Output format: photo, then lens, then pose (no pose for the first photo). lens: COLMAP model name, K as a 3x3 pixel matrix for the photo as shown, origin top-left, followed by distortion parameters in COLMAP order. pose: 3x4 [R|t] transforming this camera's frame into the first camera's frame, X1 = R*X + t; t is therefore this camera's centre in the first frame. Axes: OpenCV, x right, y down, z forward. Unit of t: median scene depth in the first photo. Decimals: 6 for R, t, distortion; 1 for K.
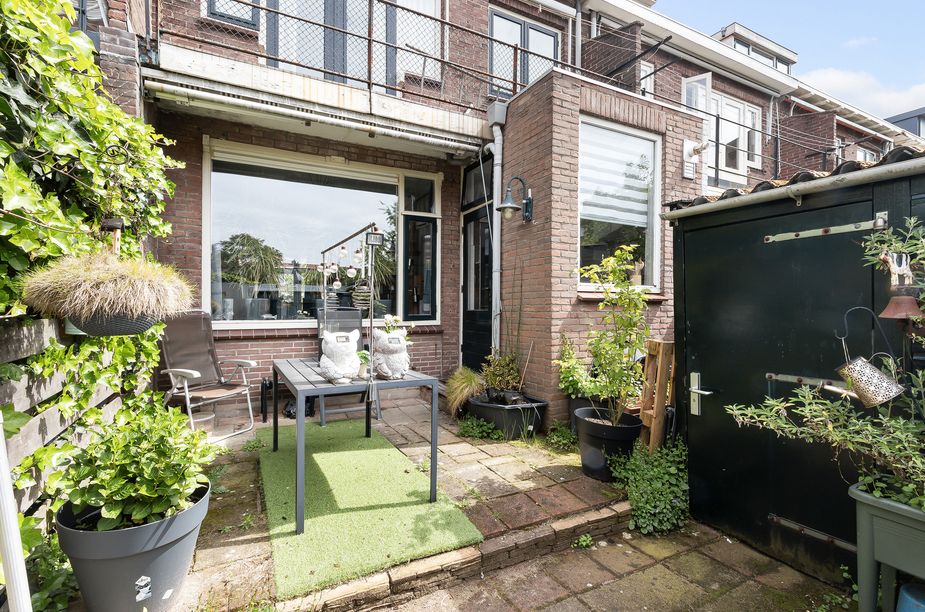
lens RADIAL K [[422.2, 0, 466.0], [0, 422.2, 309.1], [0, 0, 1]] dist [0.010323, -0.001597]
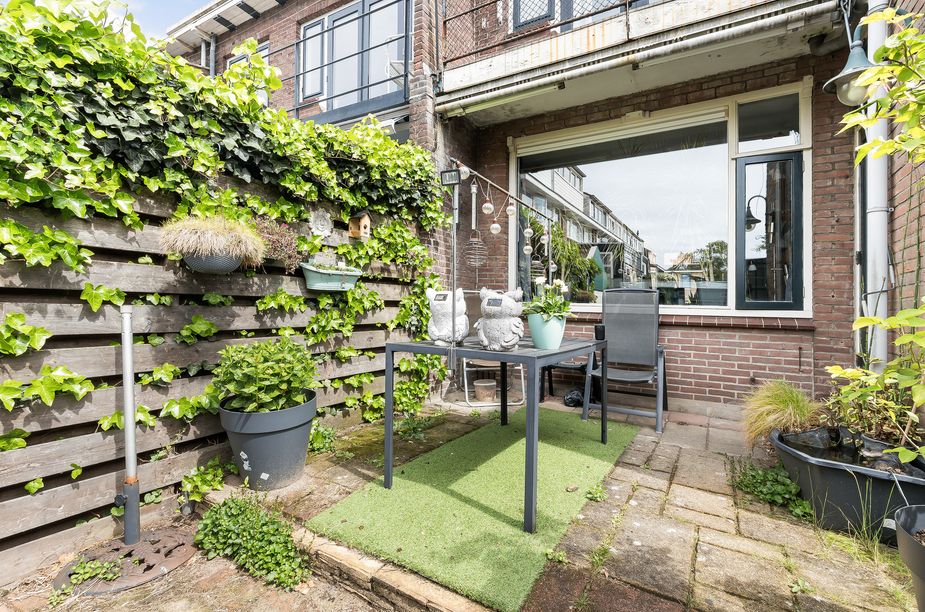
lens RADIAL K [[422.2, 0, 466.0], [0, 422.2, 302.8], [0, 0, 1]] dist [0.010323, -0.001597]
pose [[0.521627, 0.002082, -0.853171, 0.319480], [-0.029173, 0.999456, -0.015397, 0.059443], [0.852675, 0.032921, 0.521404, 0.359585]]
